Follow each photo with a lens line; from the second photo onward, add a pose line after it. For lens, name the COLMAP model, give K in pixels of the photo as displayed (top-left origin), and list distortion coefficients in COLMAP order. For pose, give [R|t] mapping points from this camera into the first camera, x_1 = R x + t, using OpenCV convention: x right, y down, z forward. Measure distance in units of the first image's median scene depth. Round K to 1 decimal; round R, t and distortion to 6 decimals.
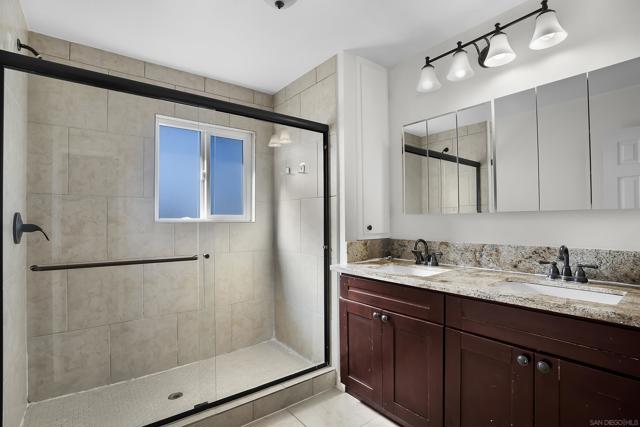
lens RADIAL K [[336.7, 0, 320.0], [0, 336.7, 213.5], [0, 0, 1]] dist [-0.001876, -0.000405]
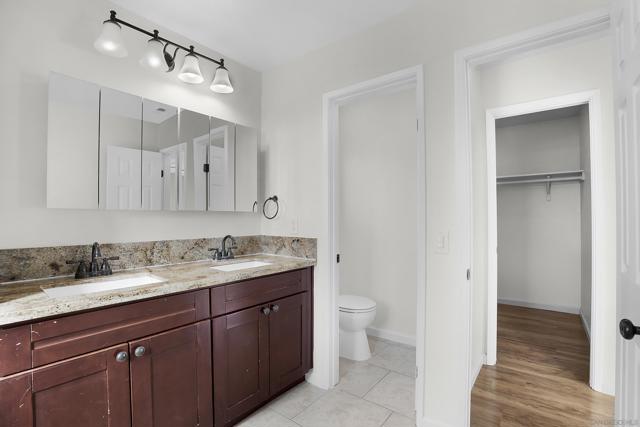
lens RADIAL K [[293.9, 0, 320.0], [0, 293.9, 213.5], [0, 0, 1]] dist [0.000074, 0.000085]
pose [[-0.213898, 0.021105, 0.976628, -0.497641], [-0.016242, 0.999552, -0.025158, 0.021840], [-0.976721, -0.021243, -0.213460, 0.731421]]
